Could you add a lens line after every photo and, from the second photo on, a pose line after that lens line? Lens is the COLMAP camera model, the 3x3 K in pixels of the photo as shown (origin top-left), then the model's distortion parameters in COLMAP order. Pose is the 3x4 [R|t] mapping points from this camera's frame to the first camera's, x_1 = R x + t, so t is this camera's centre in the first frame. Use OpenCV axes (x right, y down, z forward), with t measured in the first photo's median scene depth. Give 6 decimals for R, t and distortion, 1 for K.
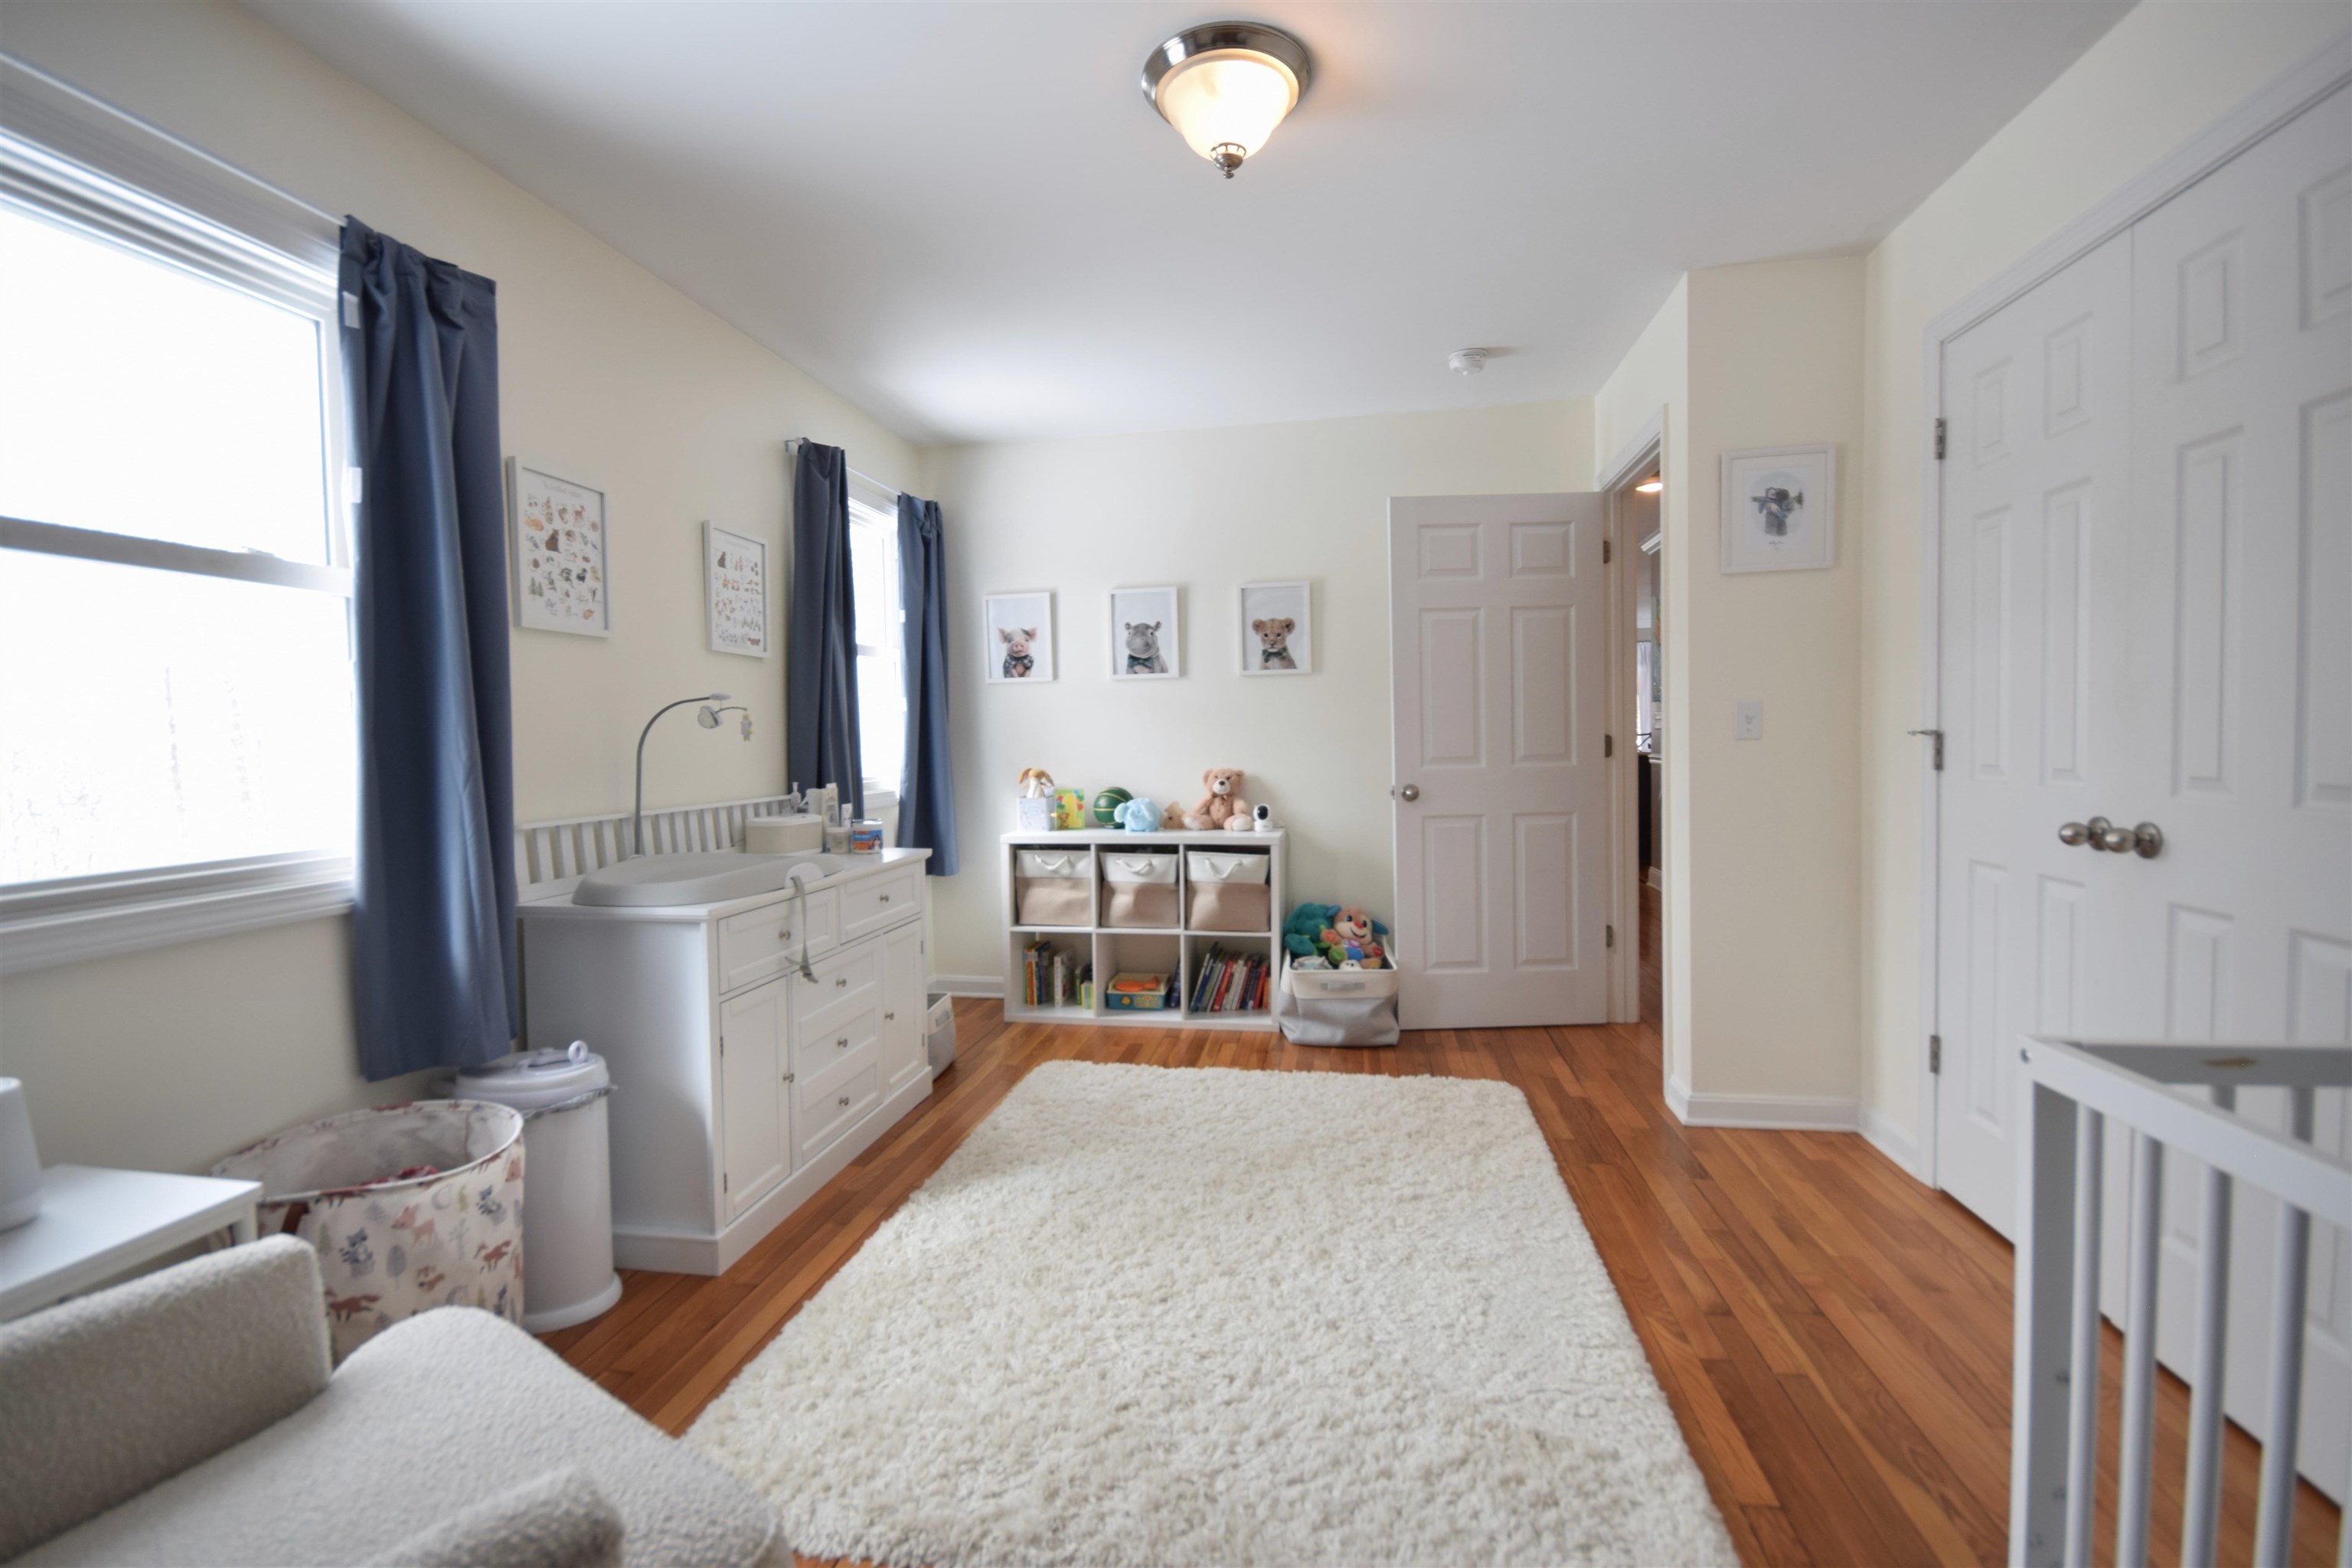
lens RADIAL K [[1032.8, 0, 1177.9], [0, 1032.8, 782.1], [0, 0, 1]] dist [0.009101, -0.011488]
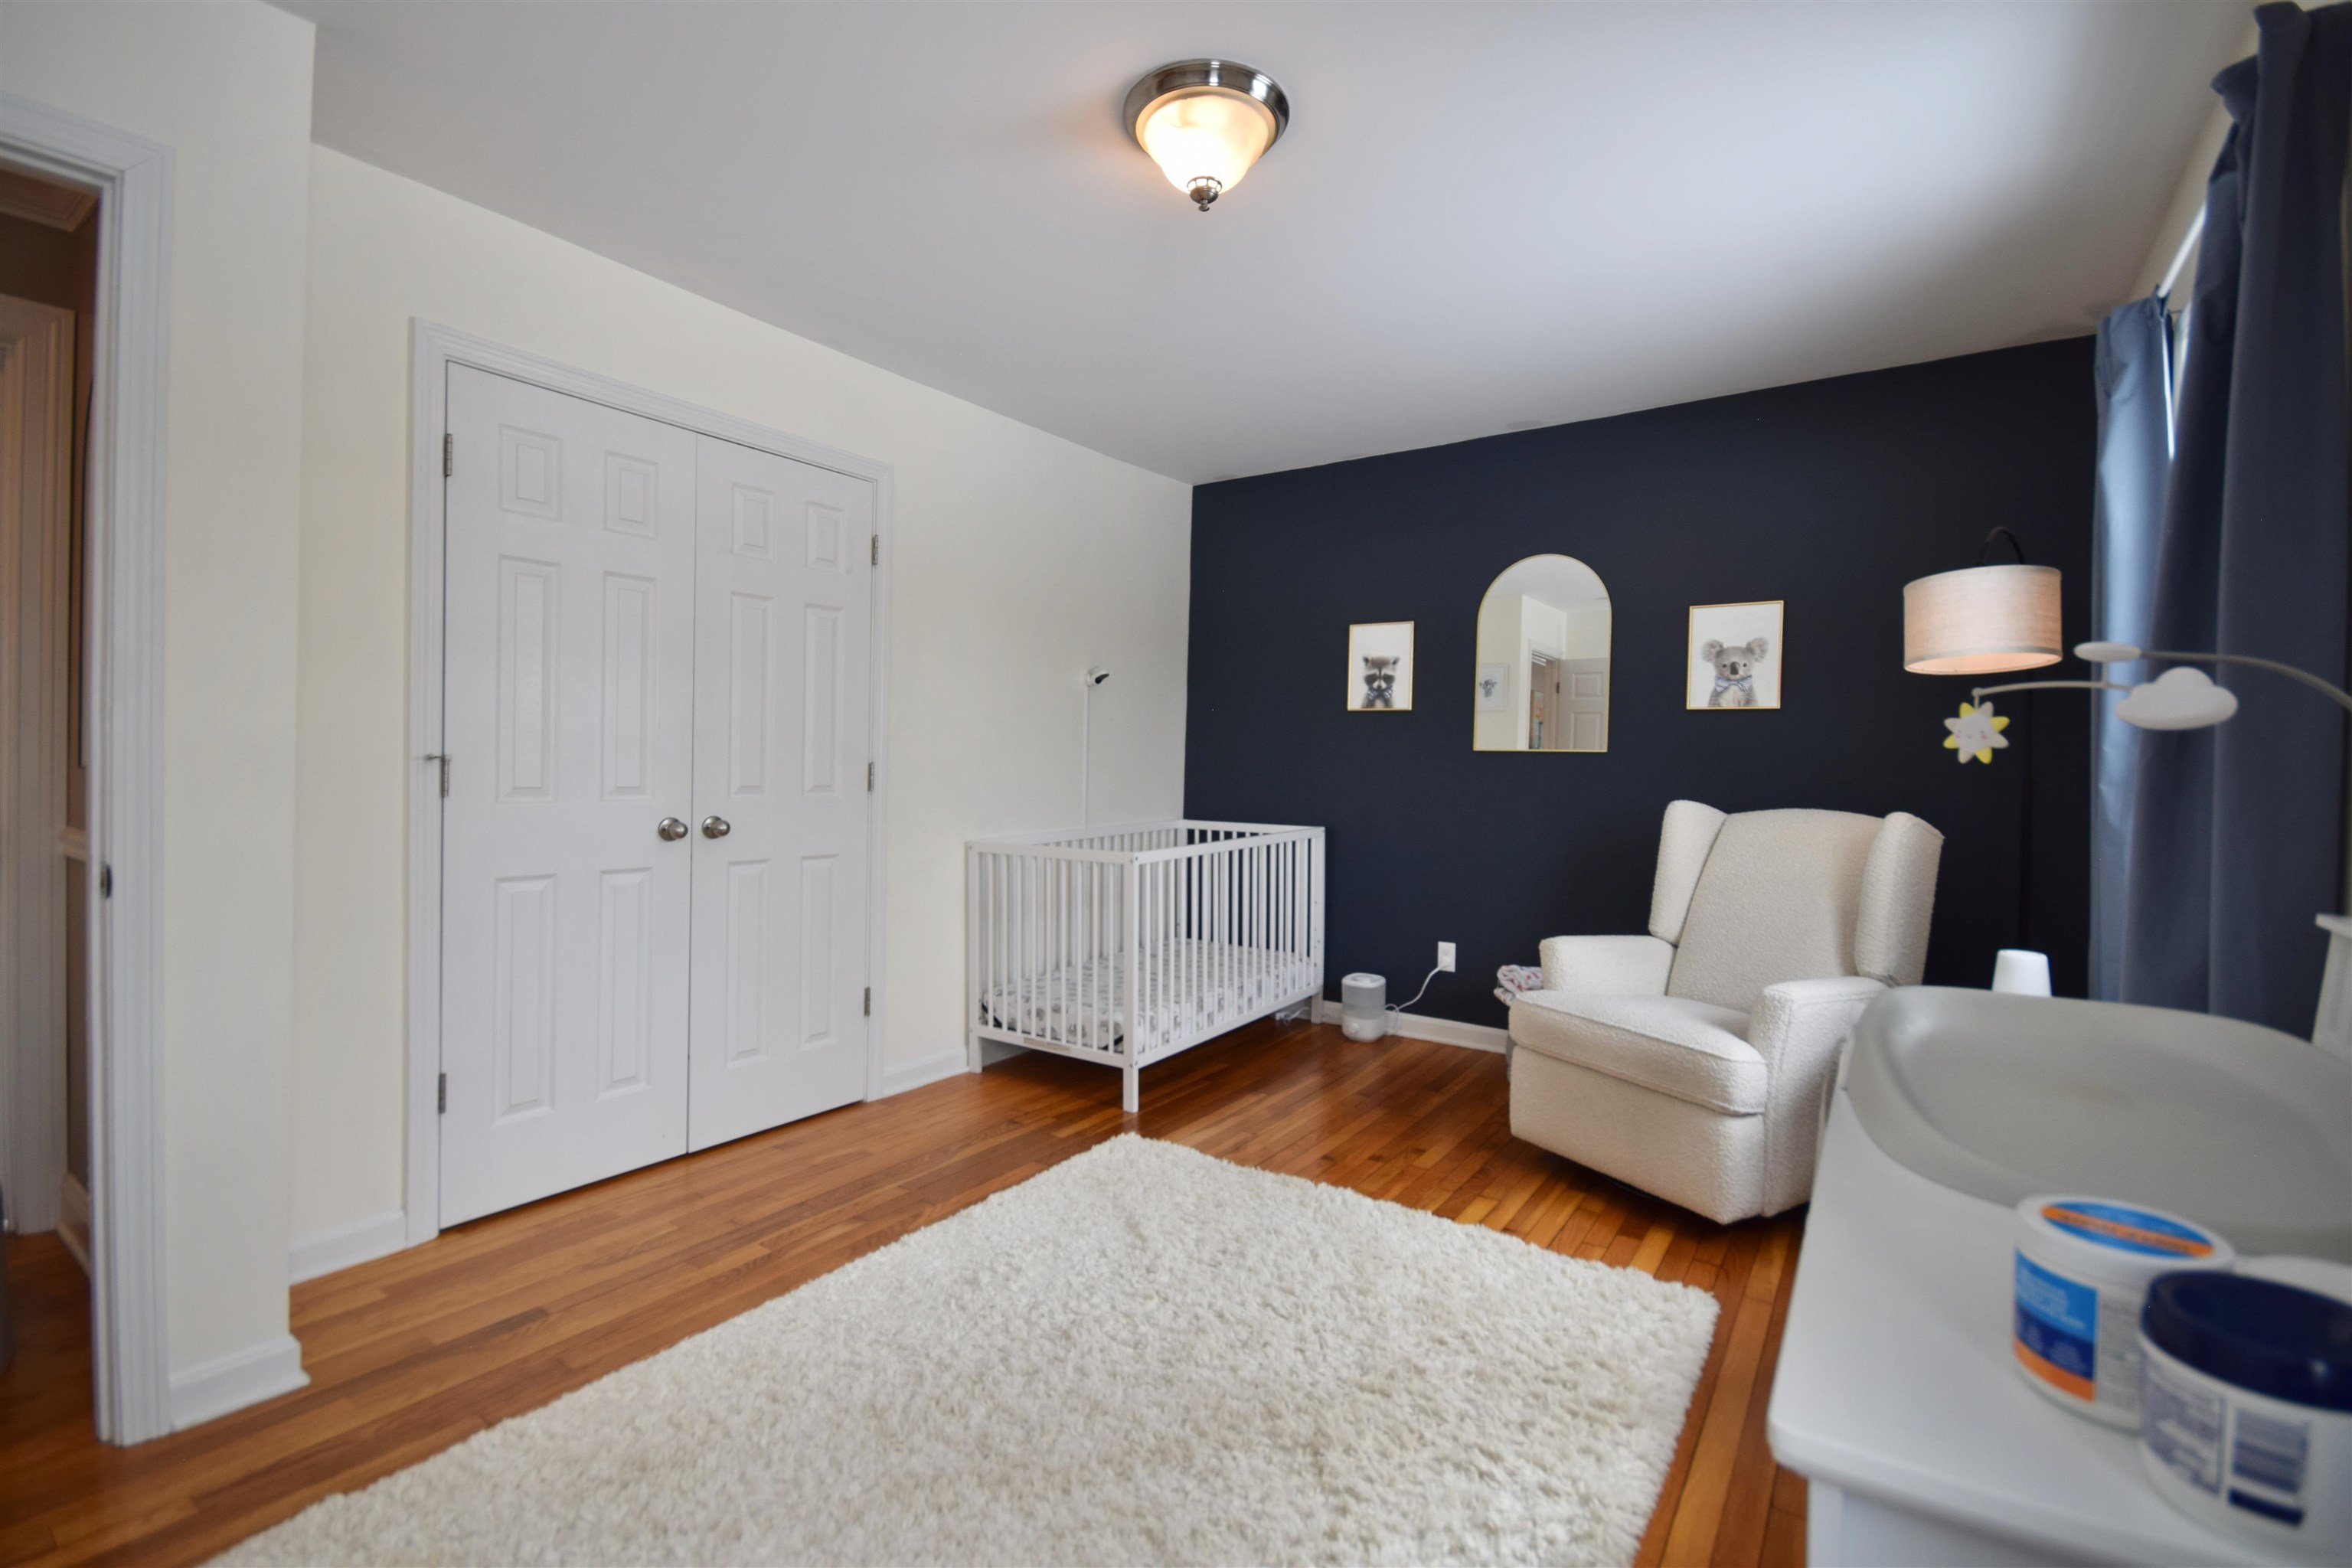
lens RADIAL K [[1032.8, 0, 1177.9], [0, 1032.8, 782.1], [0, 0, 1]] dist [0.009101, -0.011488]
pose [[-0.904835, 0.004867, 0.425736, -0.356840], [0.025311, 0.998781, 0.042375, -0.057652], [-0.425010, 0.049118, -0.903855, 1.934678]]
